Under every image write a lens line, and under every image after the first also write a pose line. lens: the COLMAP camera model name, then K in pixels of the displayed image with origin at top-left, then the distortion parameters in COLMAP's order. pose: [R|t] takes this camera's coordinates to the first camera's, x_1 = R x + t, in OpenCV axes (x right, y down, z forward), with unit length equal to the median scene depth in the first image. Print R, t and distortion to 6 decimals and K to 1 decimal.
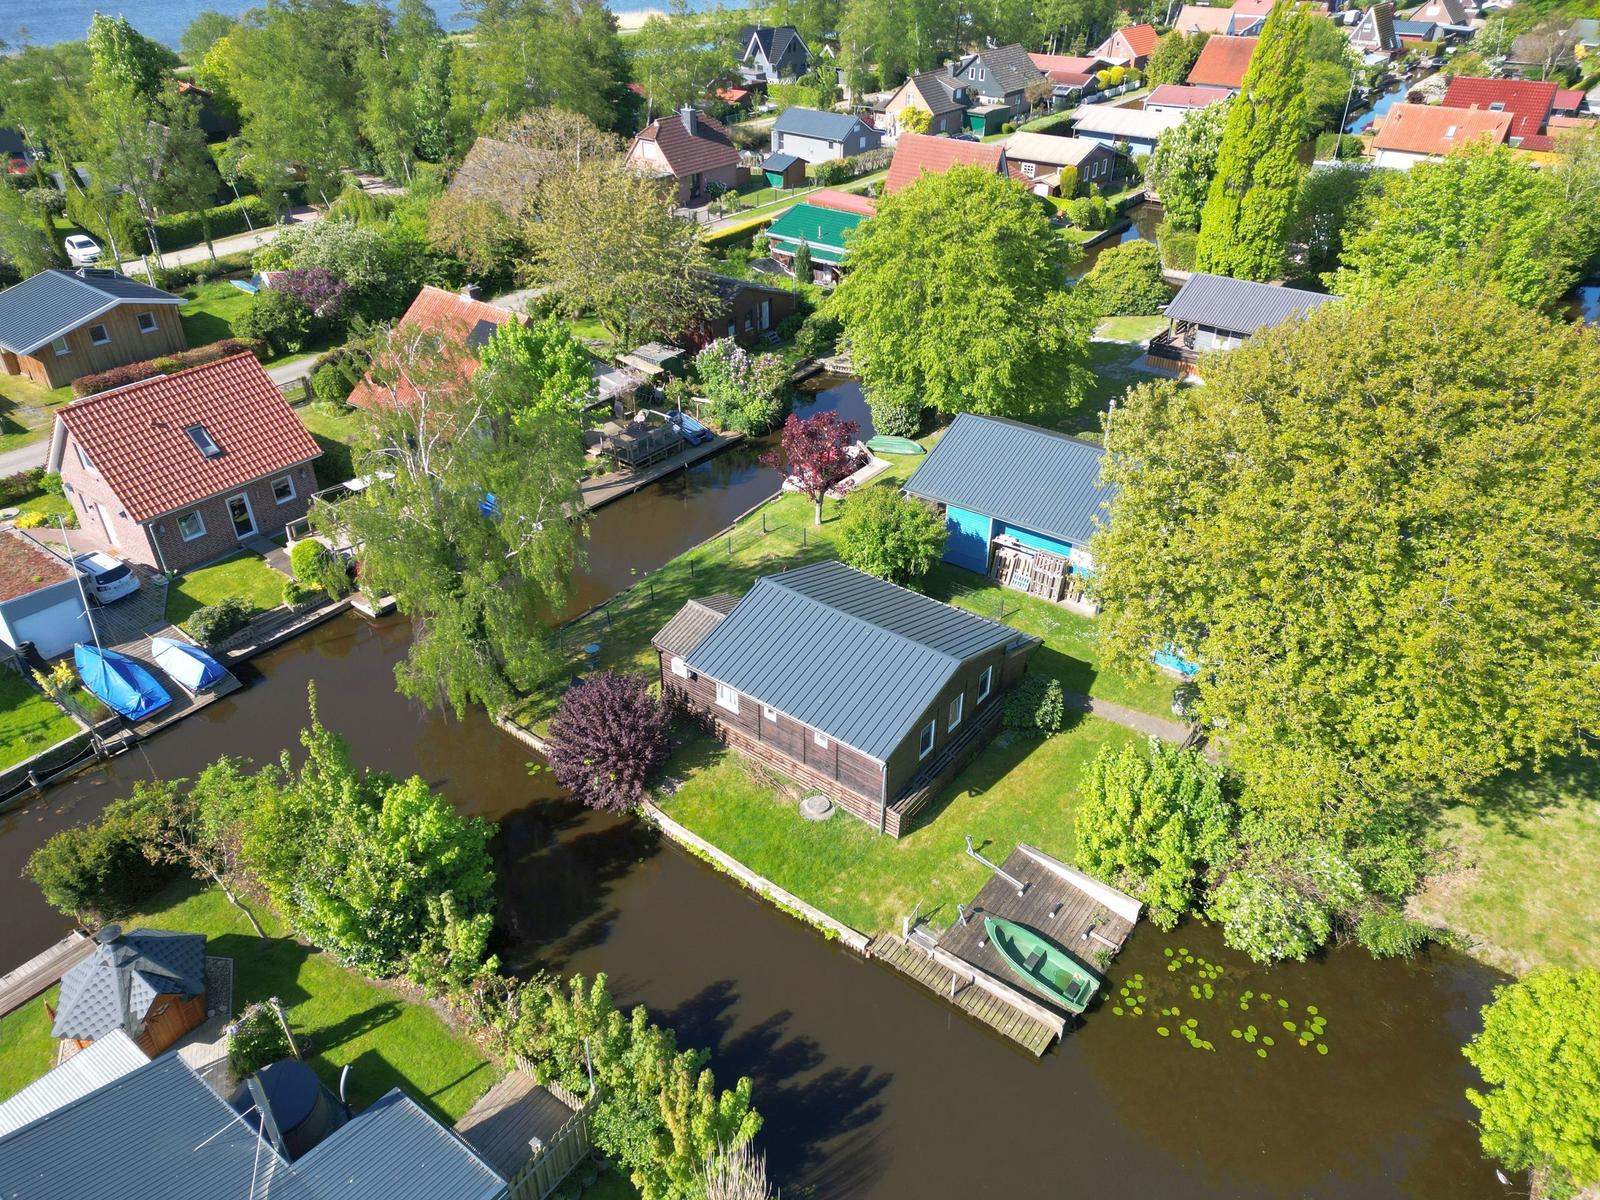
lens RADIAL K [[1106.7, 0, 800.0], [0, 1106.7, 600.0], [0, 0, 1]] dist [0.070921, -0.056496]
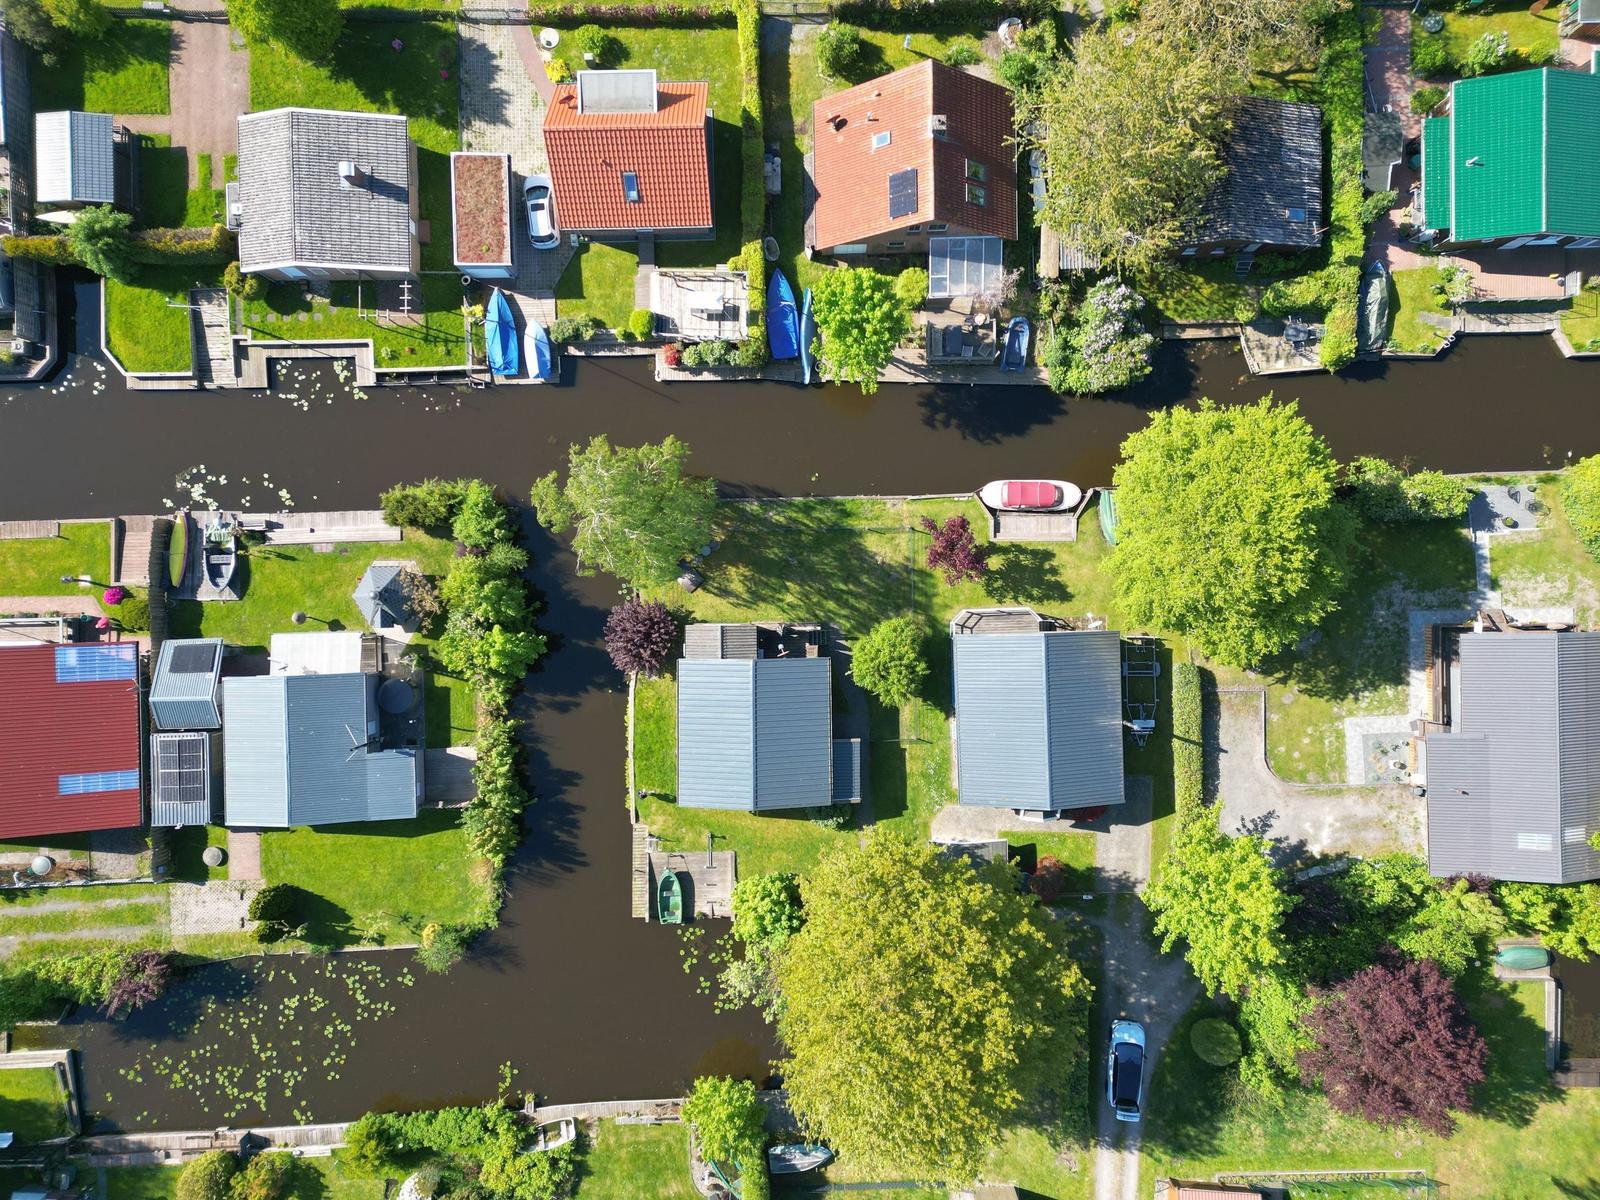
lens RADIAL K [[1106.7, 0, 800.0], [0, 1106.7, 600.0], [0, 0, 1]] dist [0.070921, -0.056496]
pose [[0.616175, 0.787609, 0.000115, -0.065856], [-0.427077, 0.333995, 0.840269, -1.490575], [0.661765, -0.517803, 0.542169, 0.271922]]
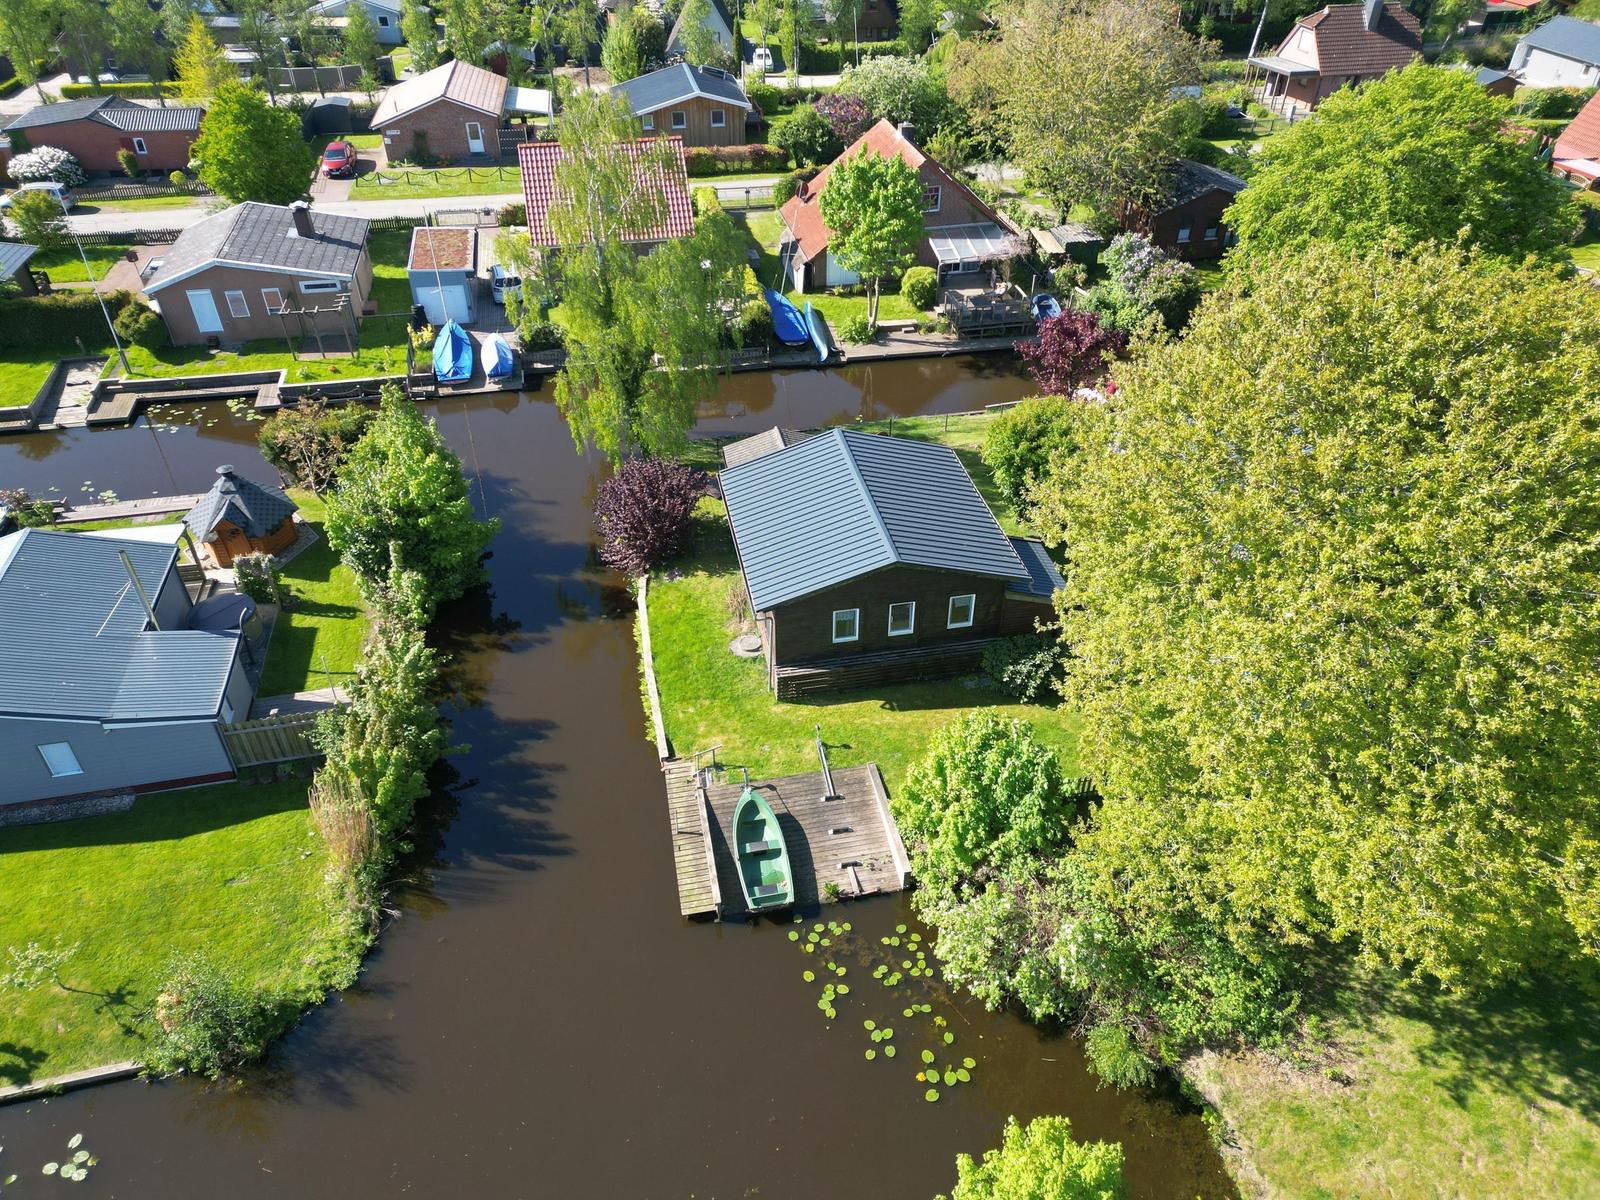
lens RADIAL K [[1106.7, 0, 800.0], [0, 1106.7, 600.0], [0, 0, 1]] dist [0.070921, -0.056496]
pose [[0.752183, 0.397274, -0.525731, 0.564796], [-0.356819, 0.916294, 0.181893, -0.051126], [0.553986, 0.050774, 0.830976, 0.185398]]
